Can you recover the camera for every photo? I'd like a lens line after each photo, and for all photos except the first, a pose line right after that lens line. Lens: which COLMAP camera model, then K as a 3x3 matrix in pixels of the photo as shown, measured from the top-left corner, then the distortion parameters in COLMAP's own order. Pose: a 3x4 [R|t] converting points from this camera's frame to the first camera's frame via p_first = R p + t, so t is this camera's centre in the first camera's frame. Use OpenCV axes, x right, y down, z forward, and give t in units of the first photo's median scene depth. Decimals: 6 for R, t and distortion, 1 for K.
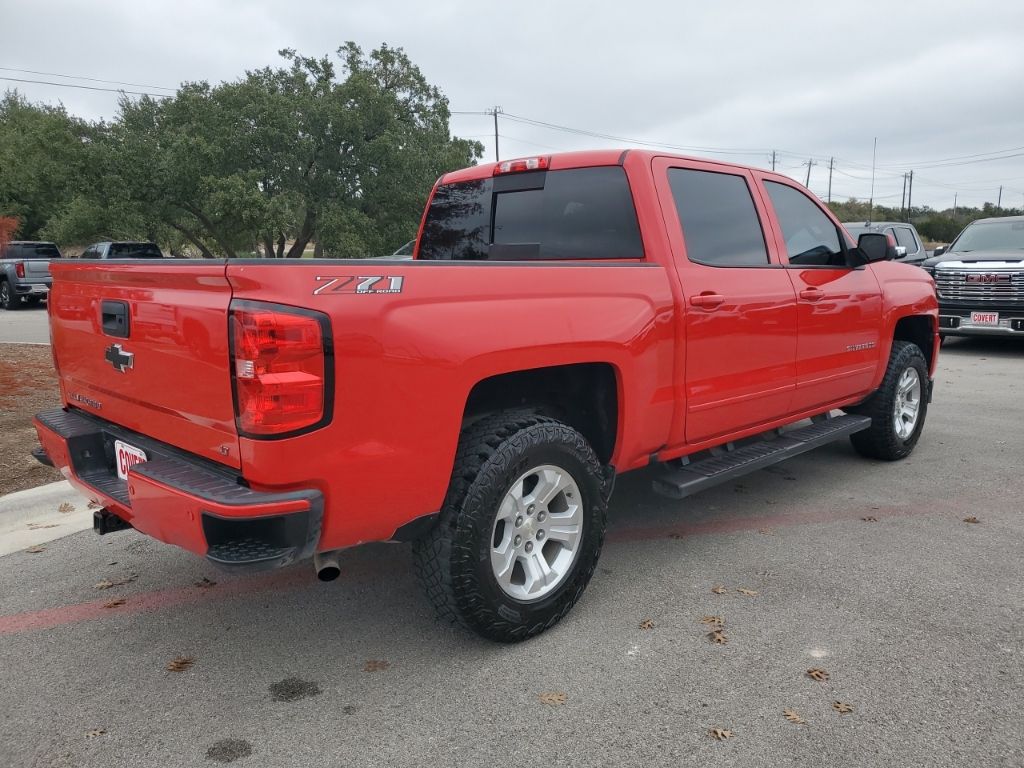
lens RADIAL K [[785.3, 0, 512.0], [0, 785.3, 384.0], [0, 0, 1]] dist [0.043294, -0.031257]
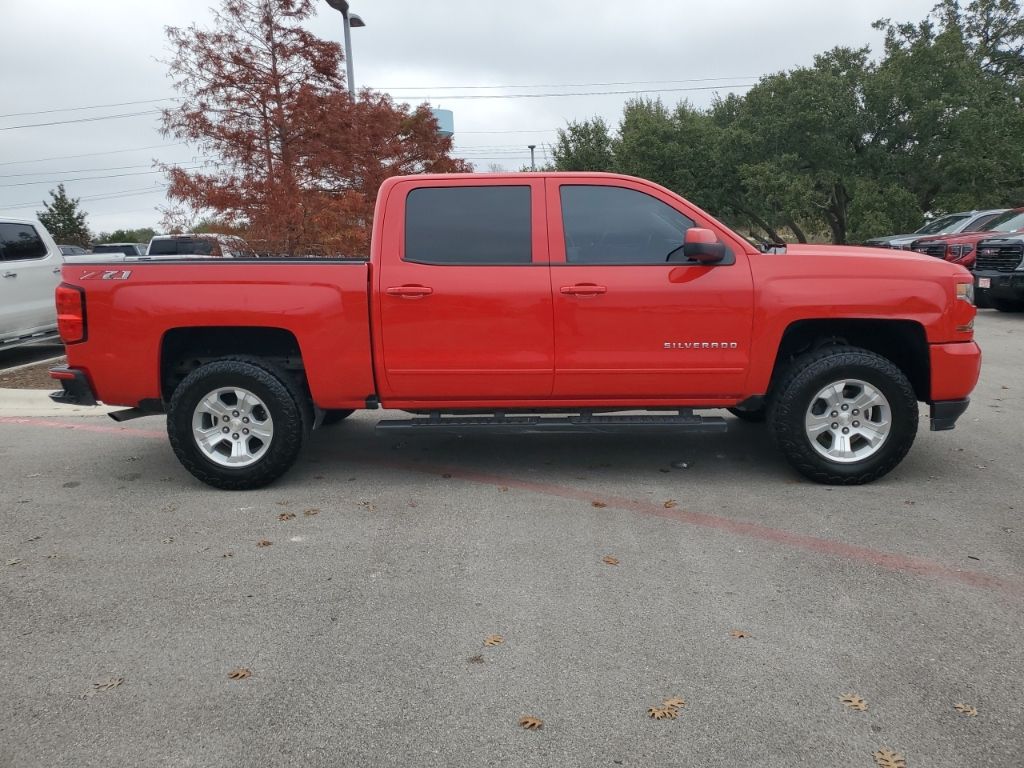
lens RADIAL K [[785.9, 0, 511.9], [0, 785.9, 379.5], [0, 0, 1]] dist [0.012529, -0.000443]
pose [[0.682650, 0.114953, -0.721647, 1.026241], [-0.098790, 0.993001, 0.064726, -0.047420], [0.724037, 0.027106, 0.689229, 0.184247]]
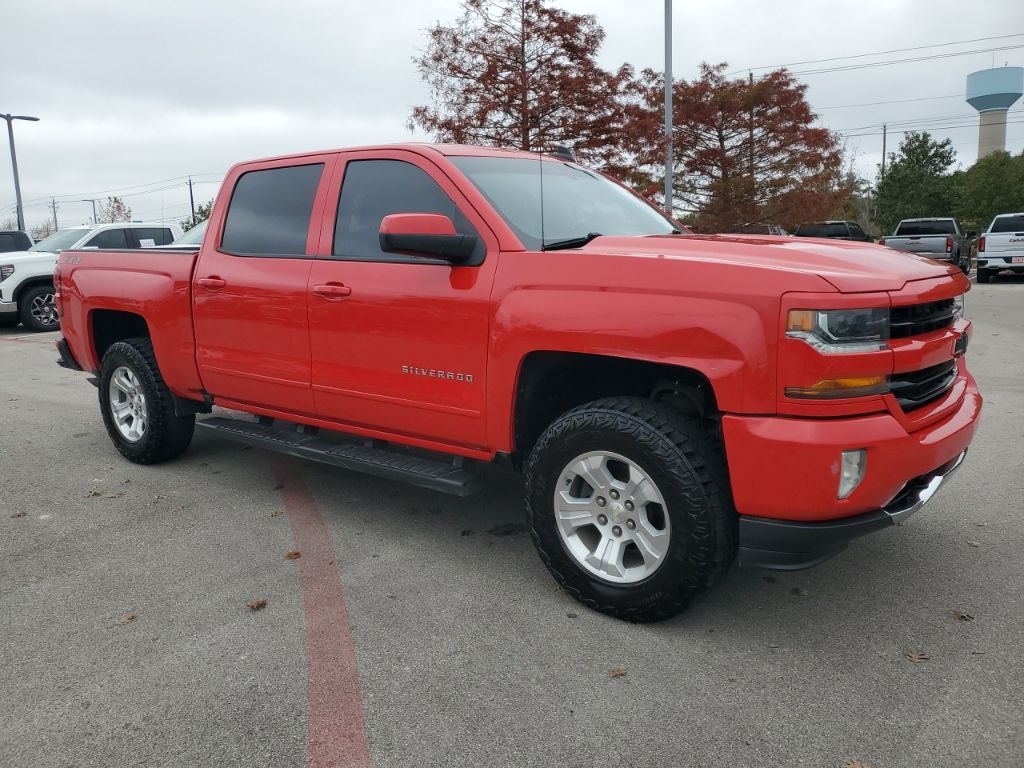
lens RADIAL K [[785.3, 0, 512.0], [0, 785.3, 384.0], [0, 0, 1]] dist [0.043294, -0.031257]
pose [[0.120587, 0.180956, -0.976071, 1.192287], [-0.140303, 0.976482, 0.163699, -0.170730], [0.982738, 0.117206, 0.143139, 1.015434]]
